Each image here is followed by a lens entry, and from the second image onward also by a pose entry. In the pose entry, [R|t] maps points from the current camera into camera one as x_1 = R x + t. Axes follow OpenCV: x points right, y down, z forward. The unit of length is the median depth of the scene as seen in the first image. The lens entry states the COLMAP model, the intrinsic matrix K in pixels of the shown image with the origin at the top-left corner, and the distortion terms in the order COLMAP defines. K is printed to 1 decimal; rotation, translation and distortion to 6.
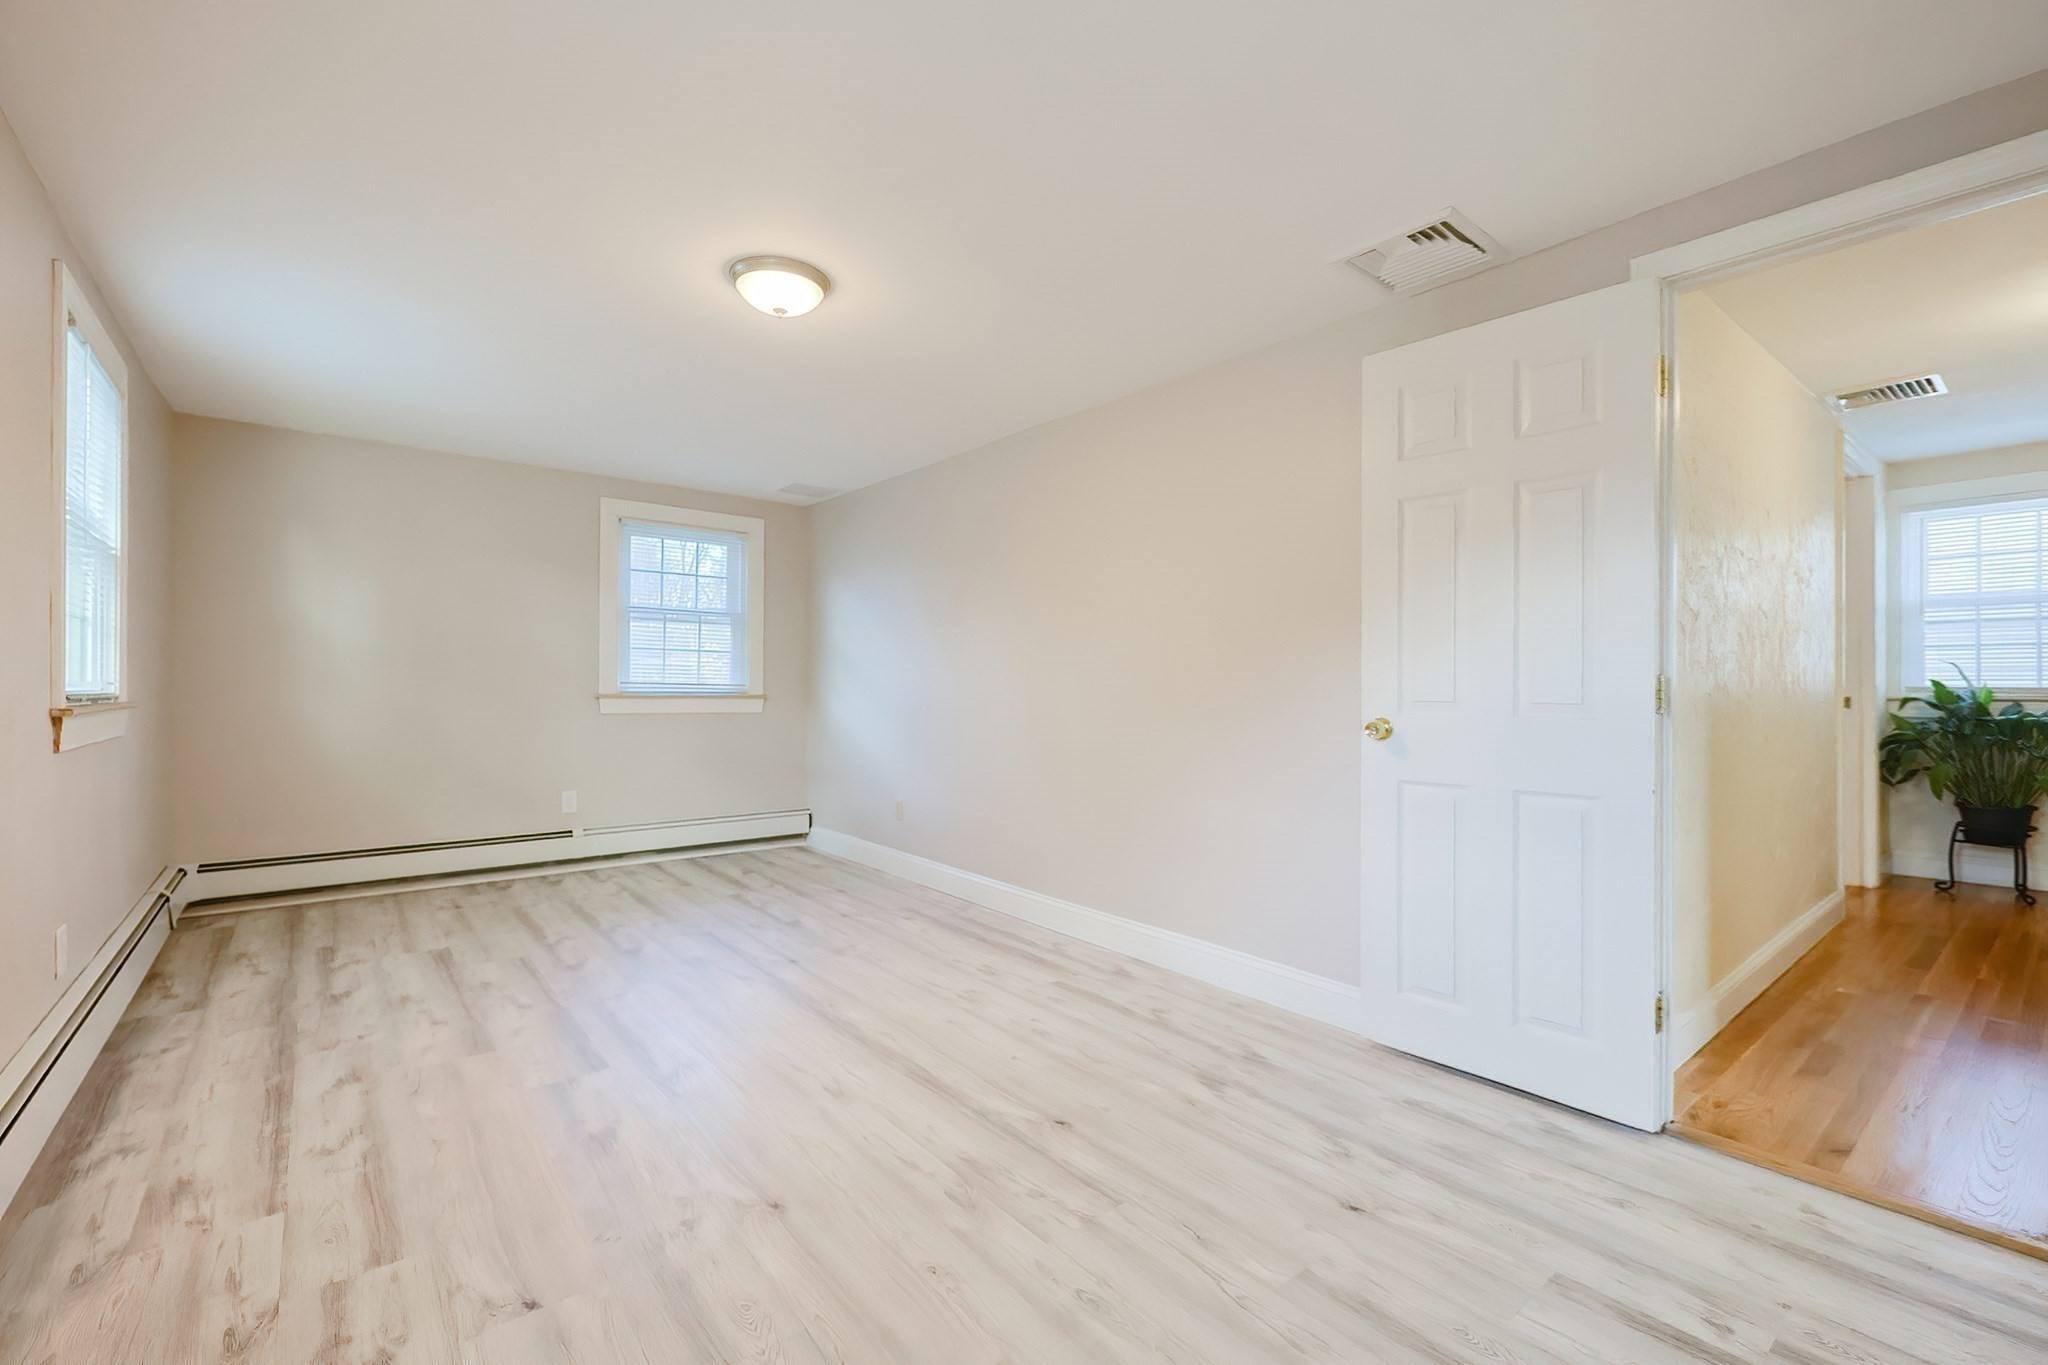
lens RADIAL K [[871.3, 0, 1024.0], [0, 871.3, 682.5], [0, 0, 1]] dist [-0.001071, 0.000140]
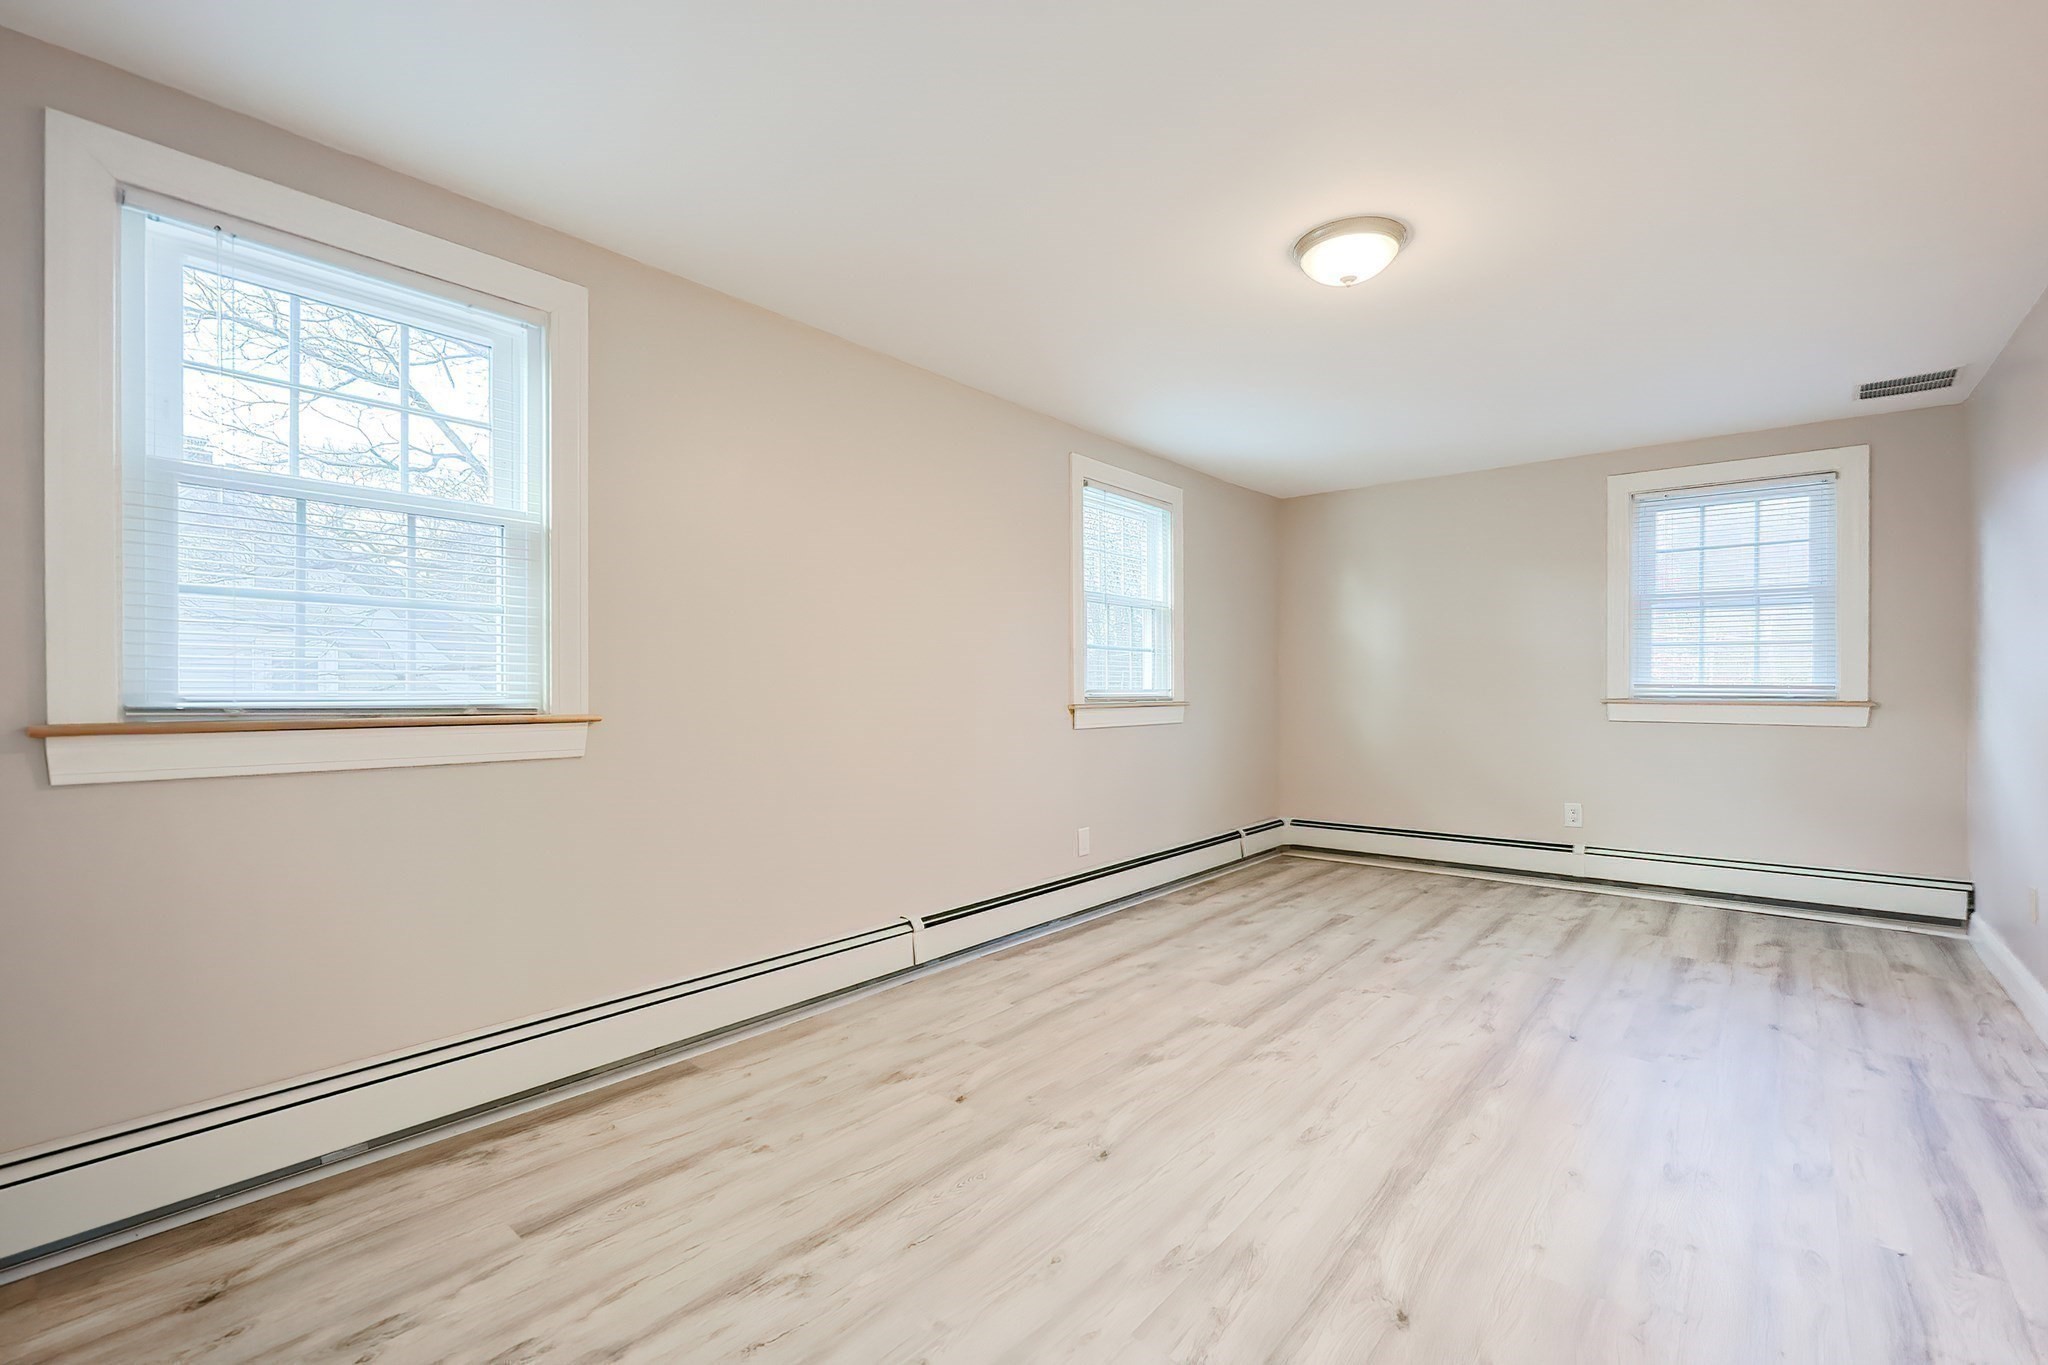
lens RADIAL K [[886.4, 0, 1028.7], [0, 886.4, 688.7], [0, 0, 1]] dist [-0.000020, 0.000295]
pose [[0.190630, -0.005929, -0.981644, 0.549375], [0.009414, 0.999947, -0.004211, 0.002374], [0.981617, -0.008438, 0.190675, 0.462456]]
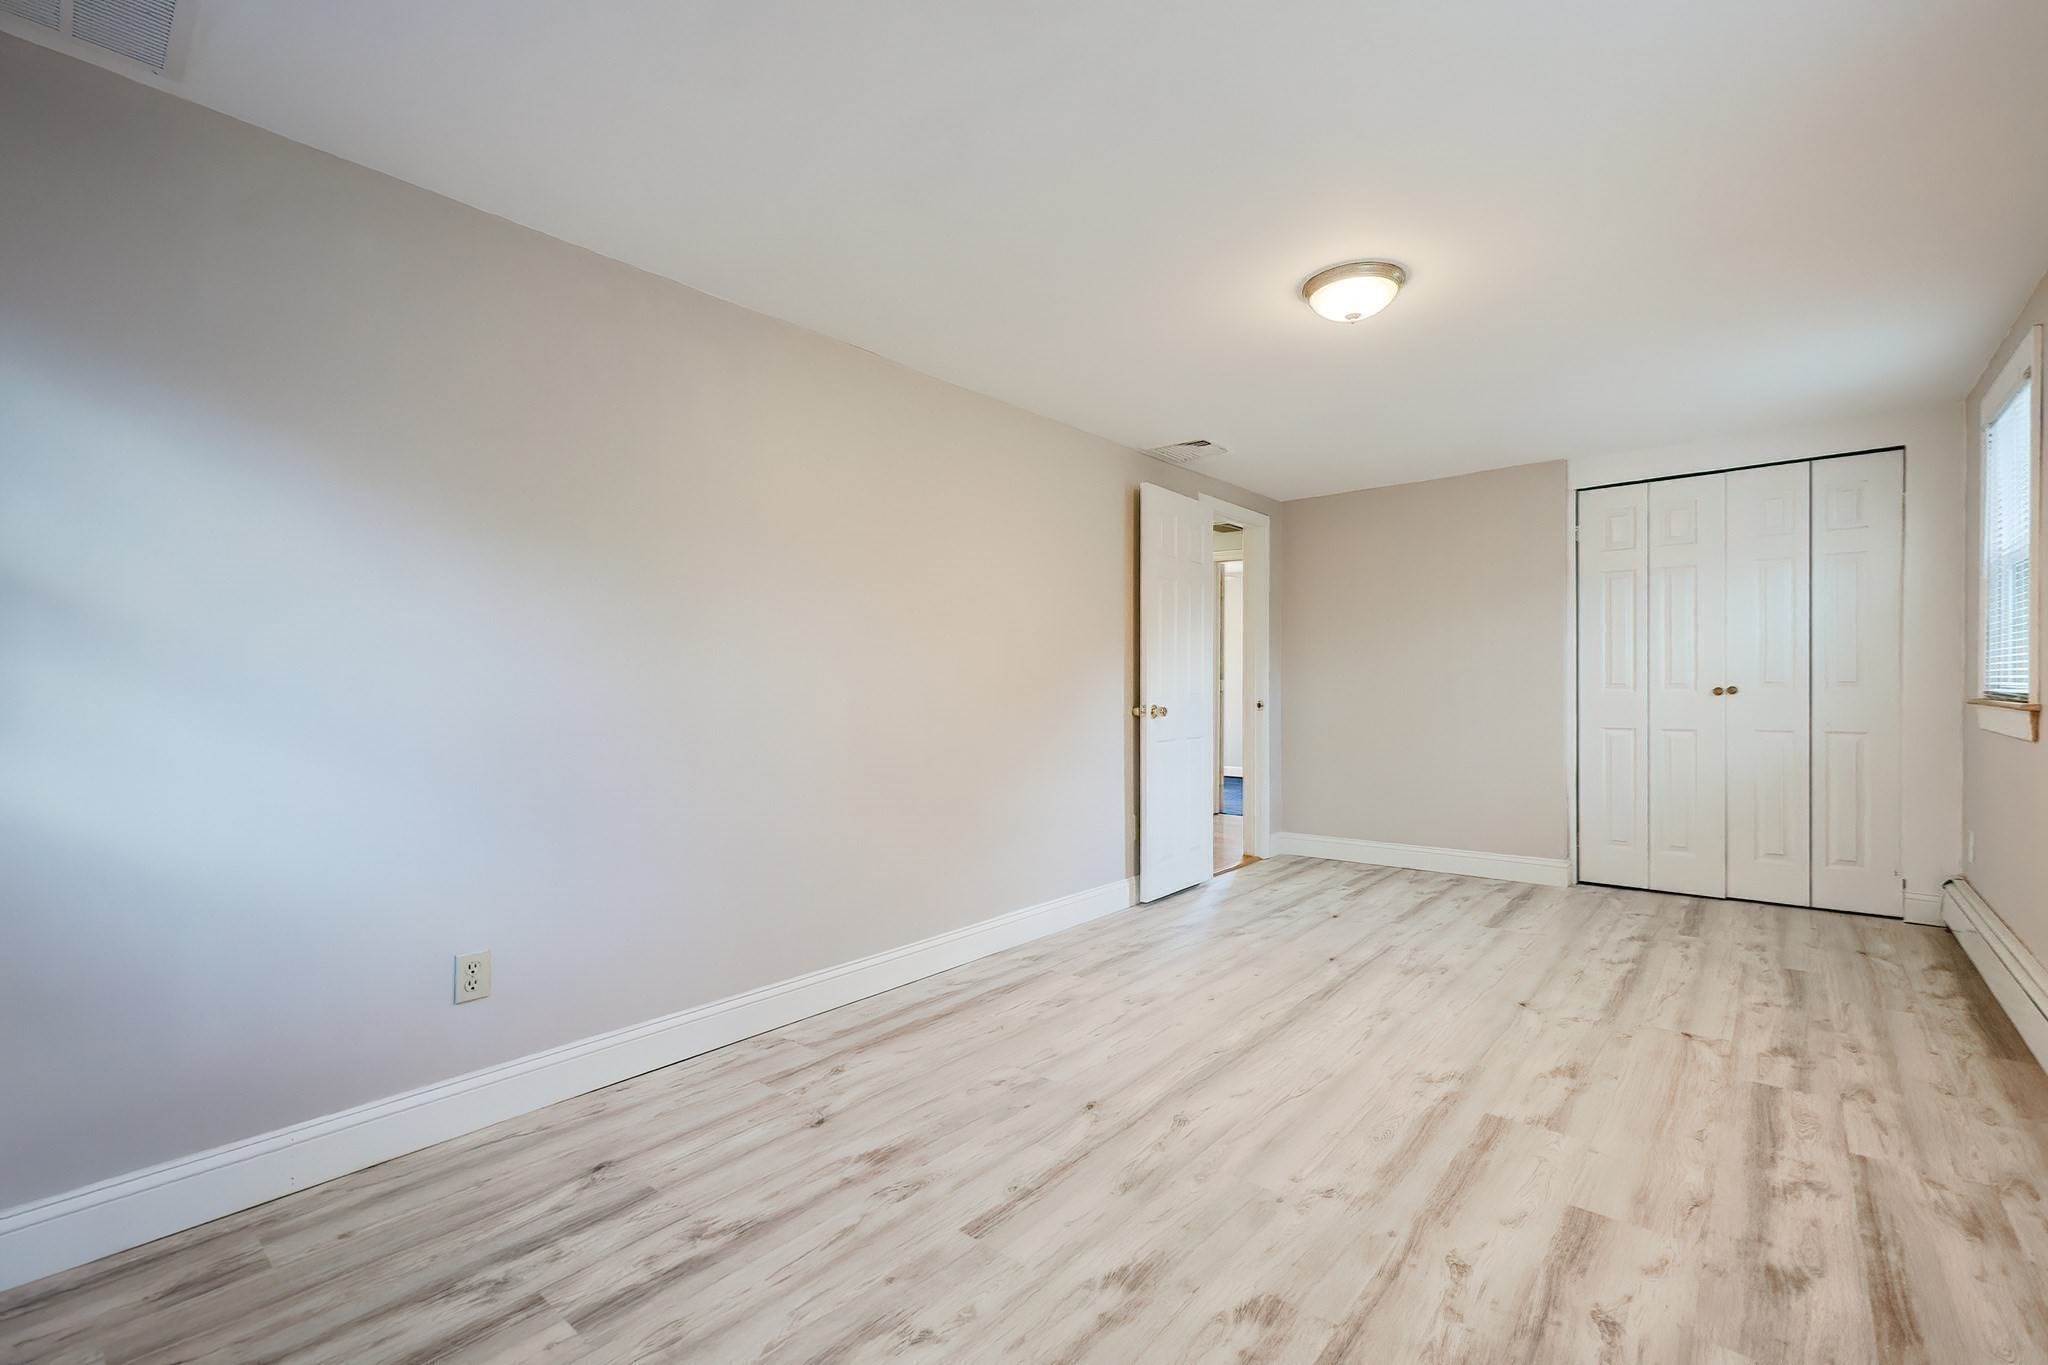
lens RADIAL K [[886.4, 0, 1028.7], [0, 886.4, 688.7], [0, 0, 1]] dist [-0.000020, 0.000295]
pose [[-0.187666, -0.006196, 0.982213, -1.169230], [0.002322, 0.999975, 0.006752, -0.005602], [-0.982230, 0.003548, -0.187647, 1.487829]]
